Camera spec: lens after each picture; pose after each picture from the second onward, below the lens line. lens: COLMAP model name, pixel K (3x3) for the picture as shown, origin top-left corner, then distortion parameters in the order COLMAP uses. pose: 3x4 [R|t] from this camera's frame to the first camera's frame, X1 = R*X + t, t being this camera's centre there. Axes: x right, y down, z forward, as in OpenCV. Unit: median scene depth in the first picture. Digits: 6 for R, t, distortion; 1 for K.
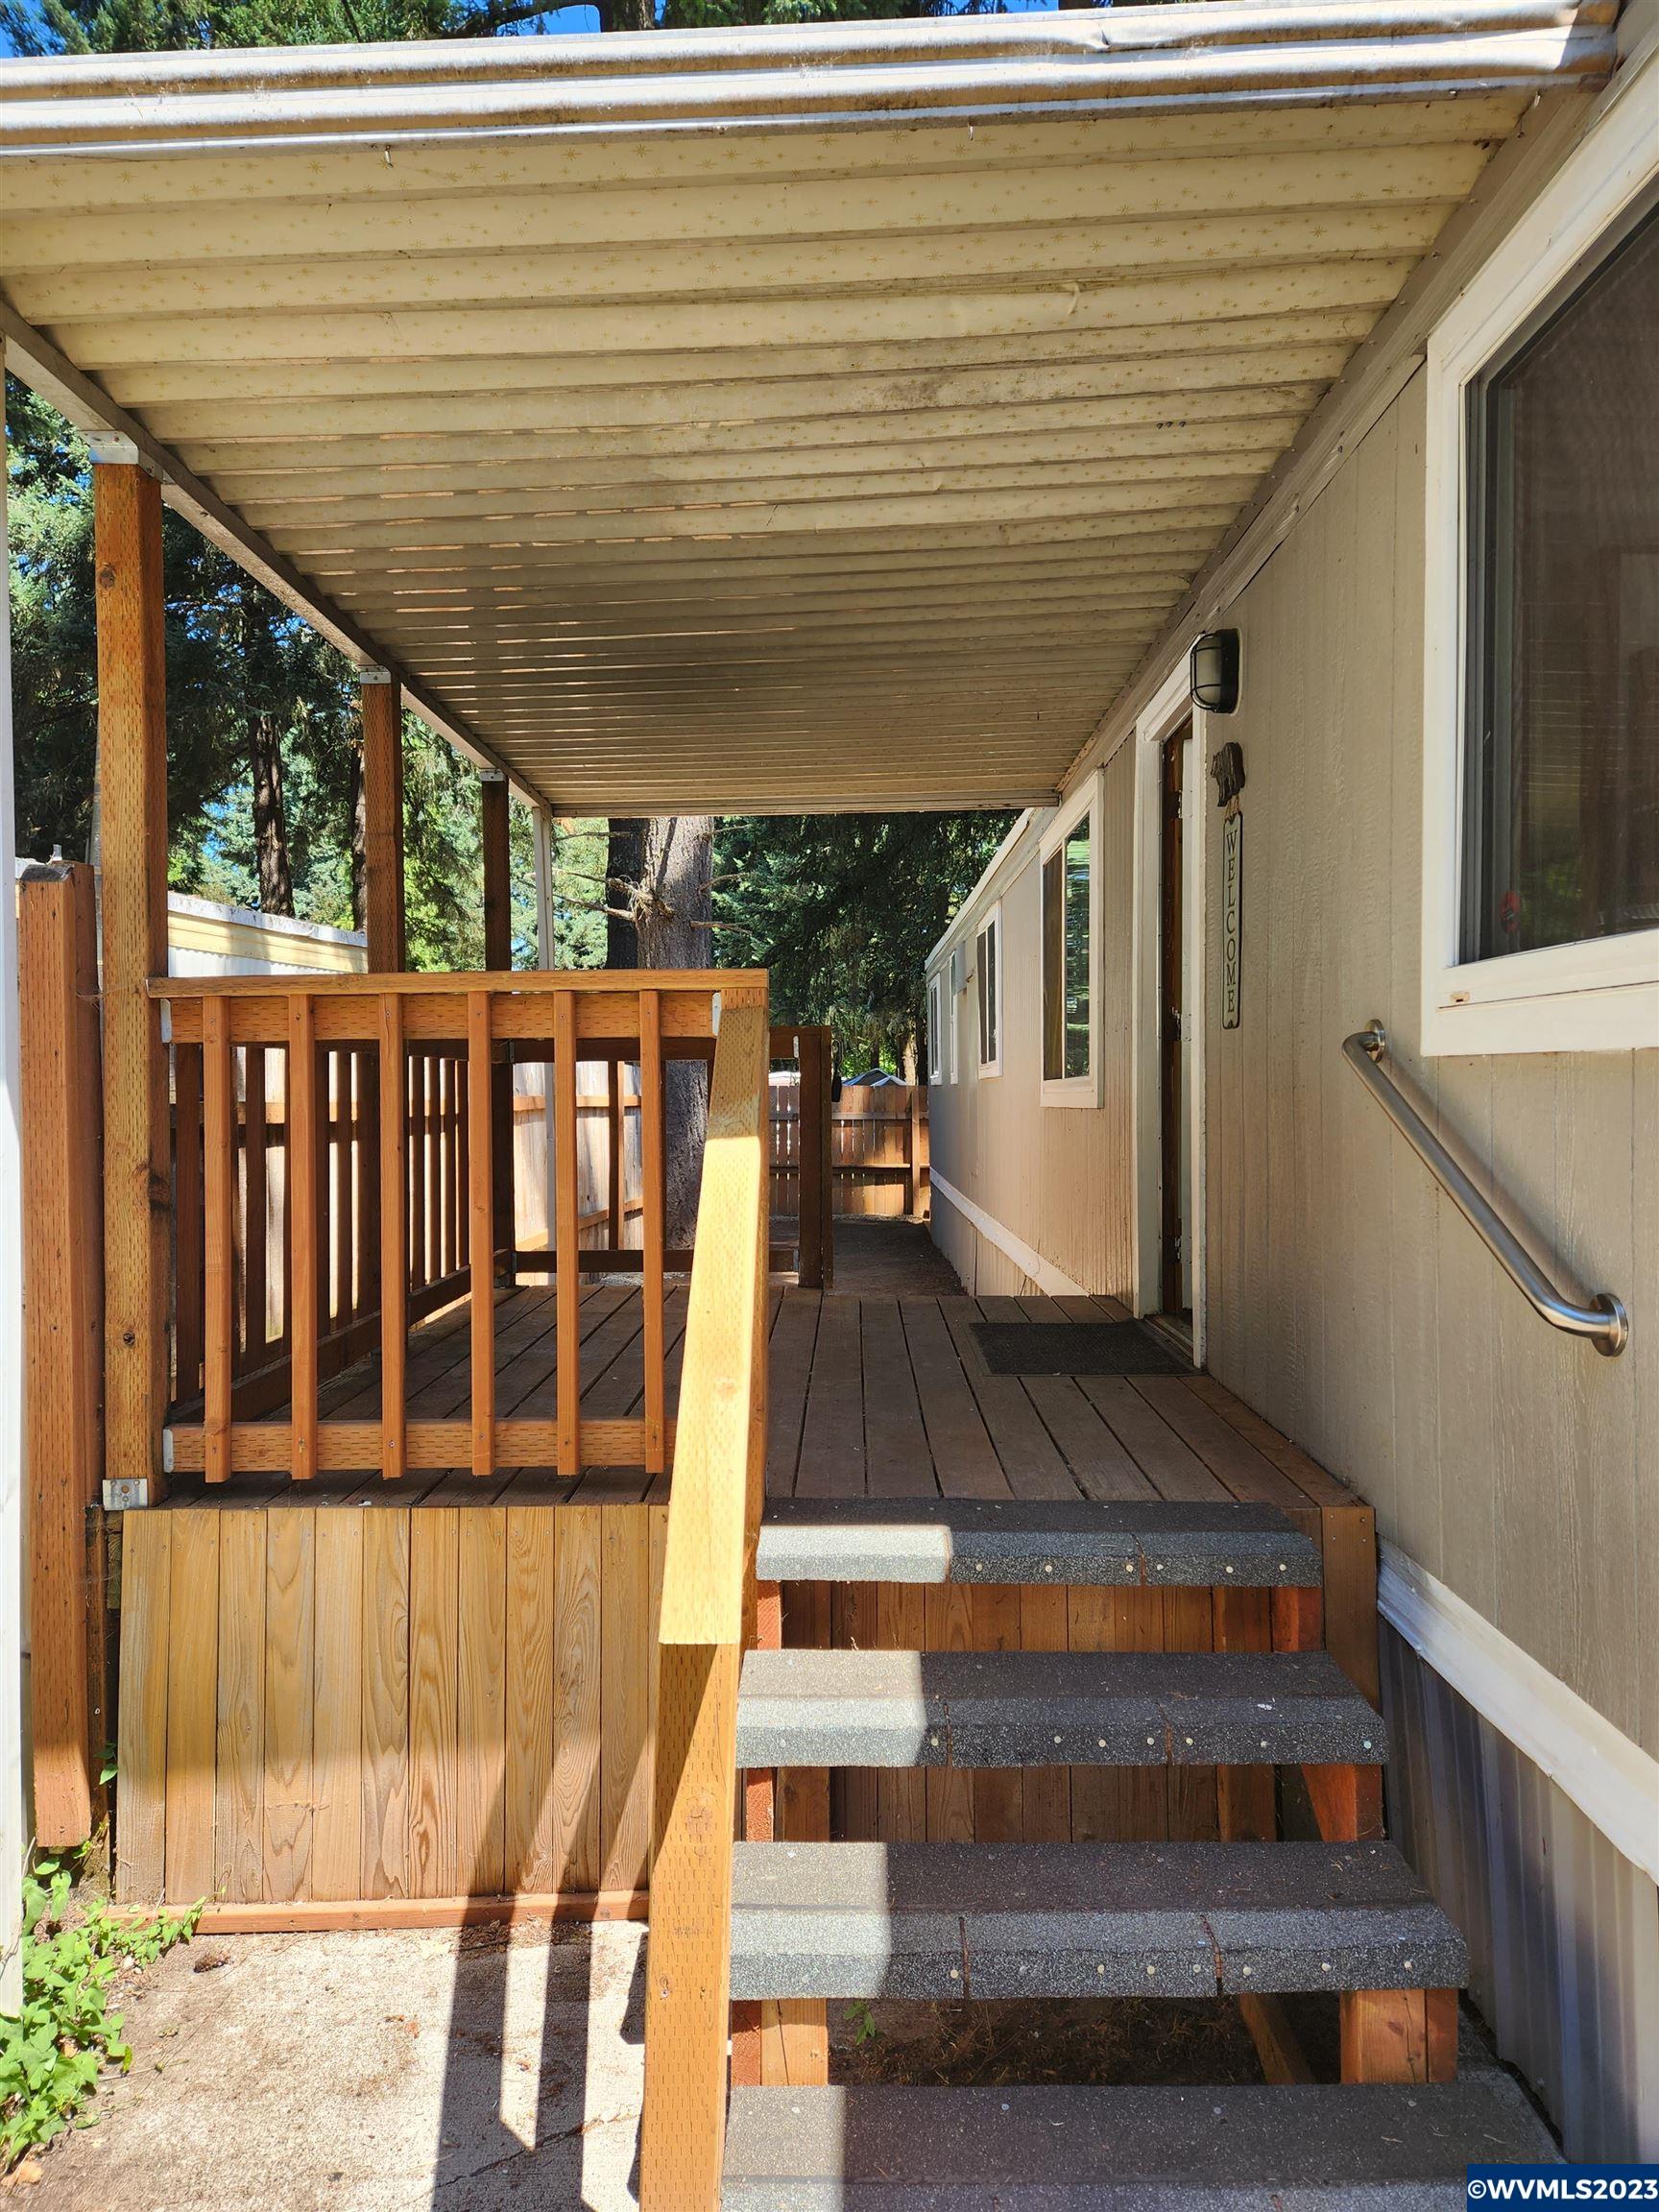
lens RADIAL K [[1476.3, 0, 847.0], [0, 1476.3, 1111.2], [0, 0, 1]] dist [0.053736, -0.049865]
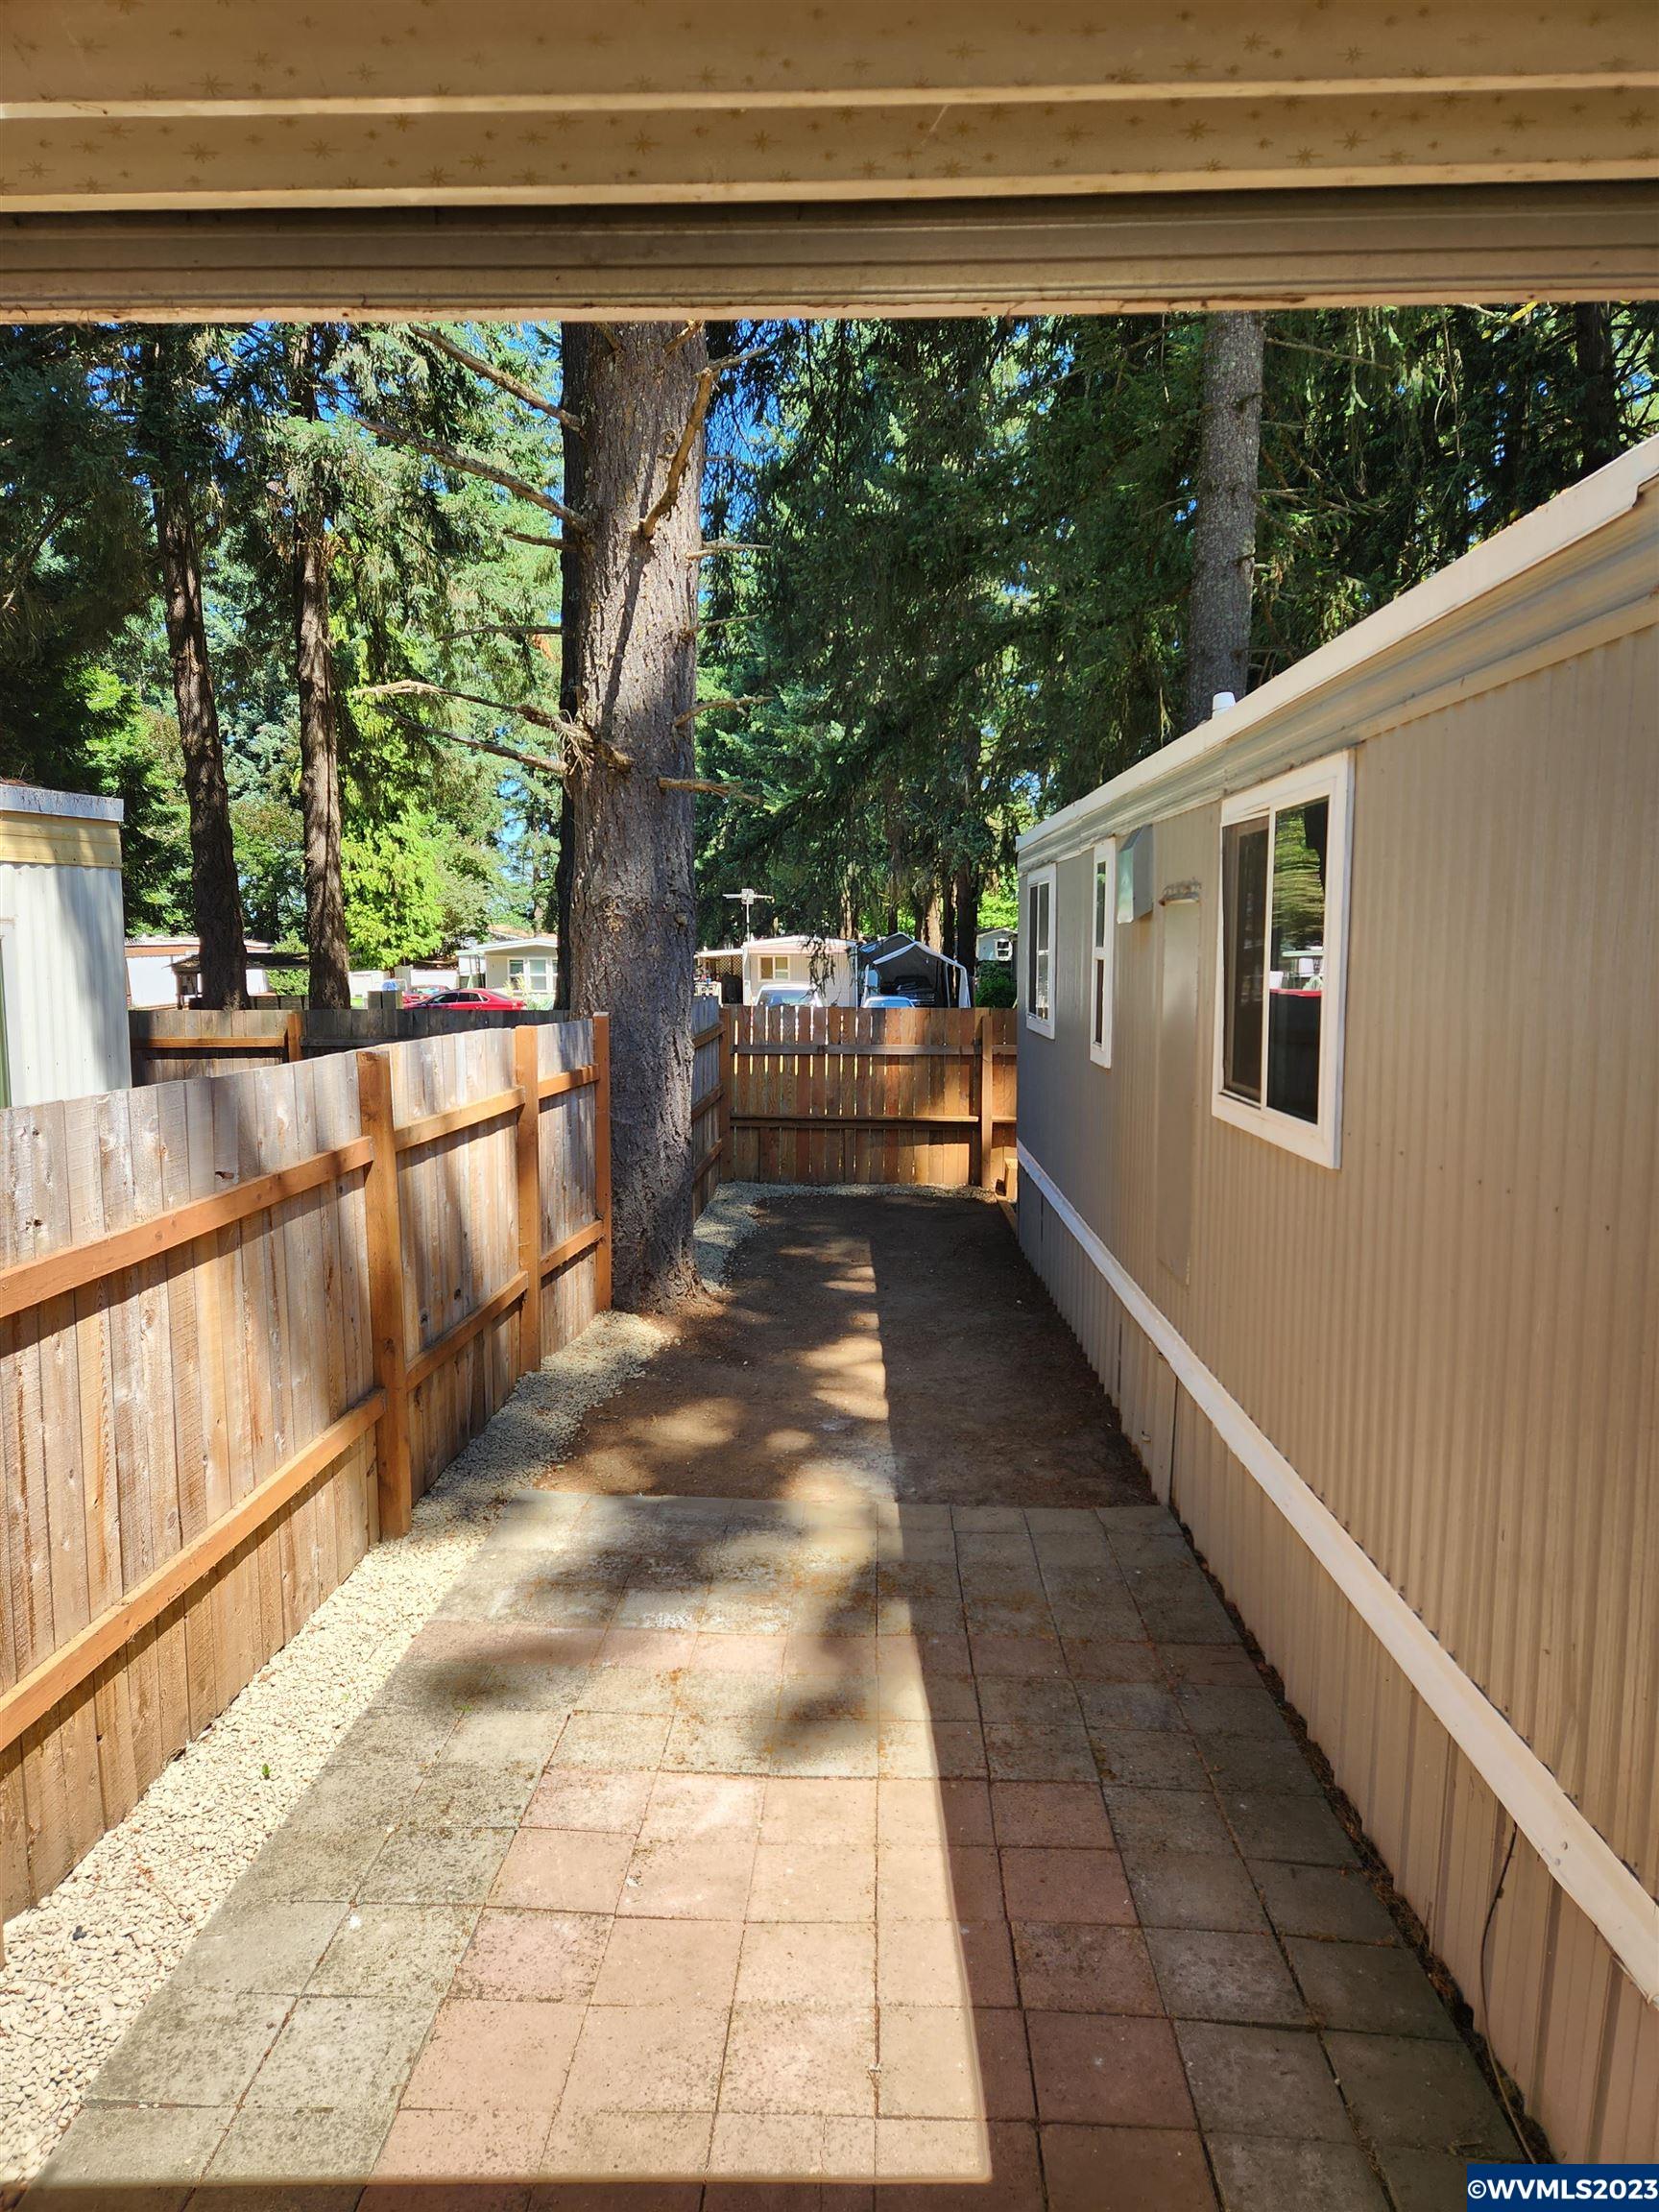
lens RADIAL K [[1476.3, 0, 868.6], [0, 1476.3, 1110.5], [0, 0, 1]] dist [0.053736, -0.049865]
pose [[0.999932, 0.009662, 0.006577, -0.010706], [-0.010279, 0.994809, 0.101237, -0.026232], [-0.005564, -0.101297, 0.994841, 0.181221]]
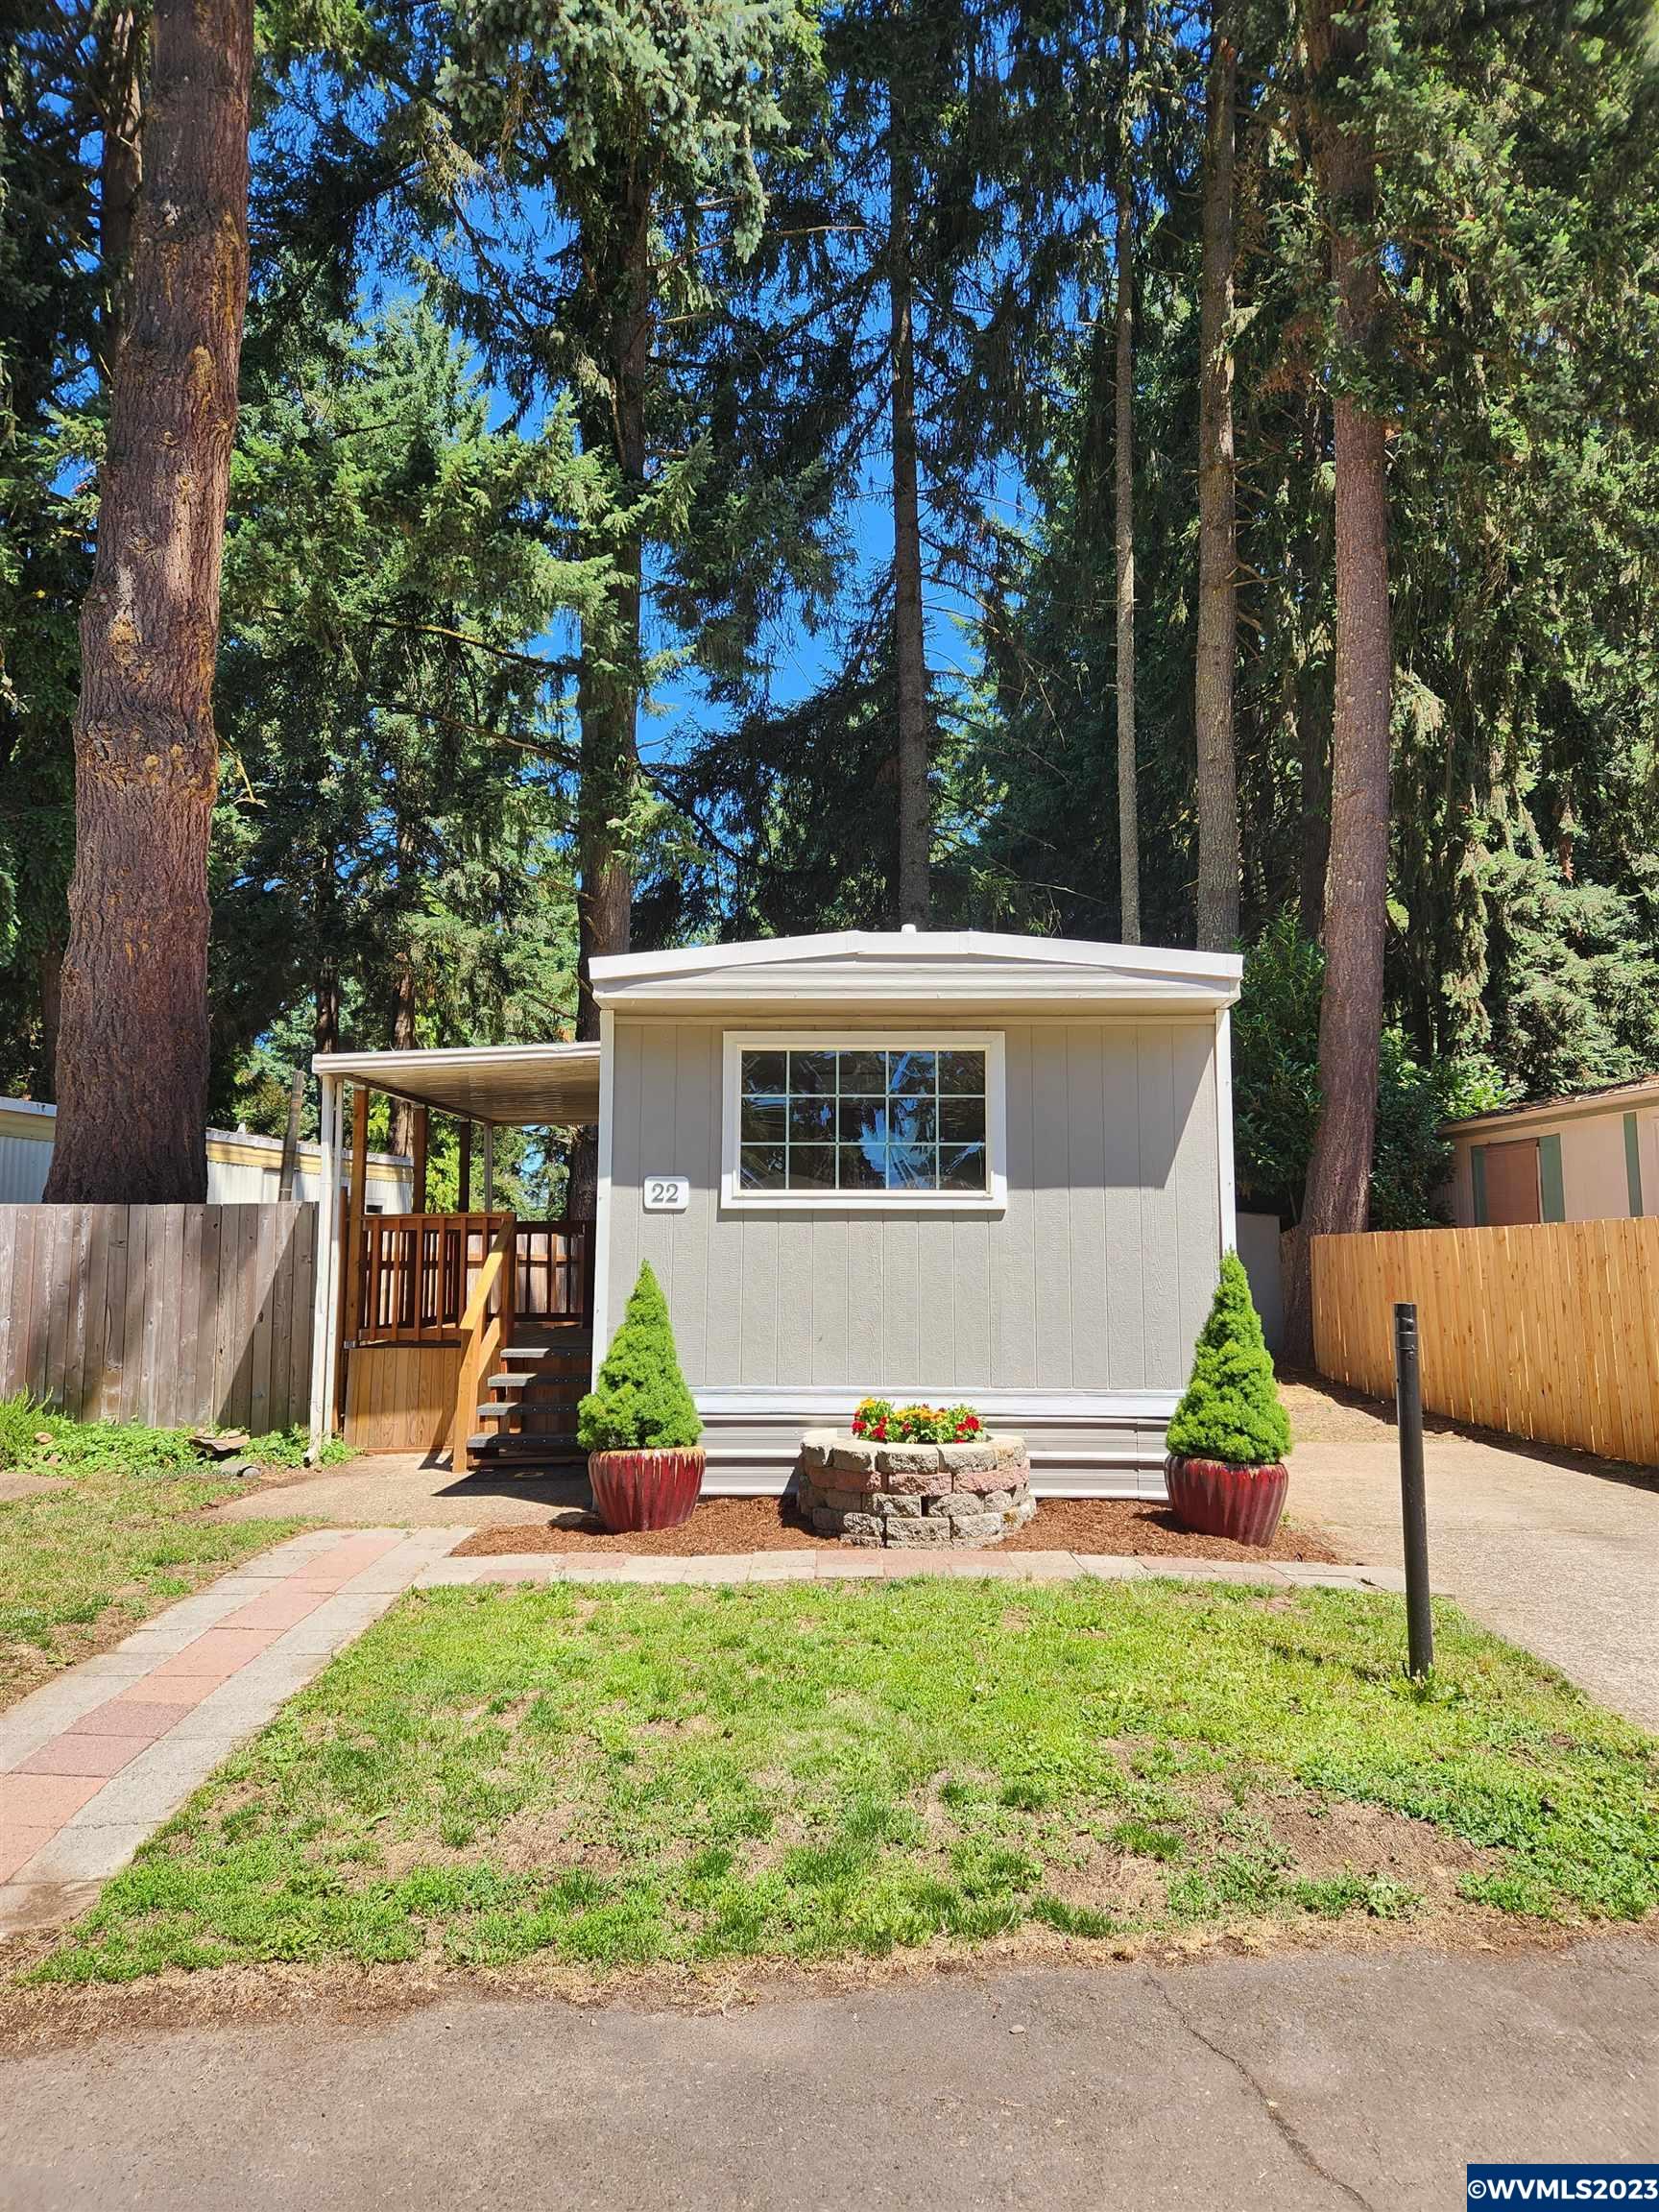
lens RADIAL K [[1476.3, 0, 819.0], [0, 1476.3, 1102.3], [0, 0, 1]] dist [0.053736, -0.049865]
pose [[0.999448, -0.002423, -0.033148, 0.085267], [-0.001623, 0.992594, -0.121467, 0.008976], [0.033197, 0.121453, 0.992042, -0.280766]]
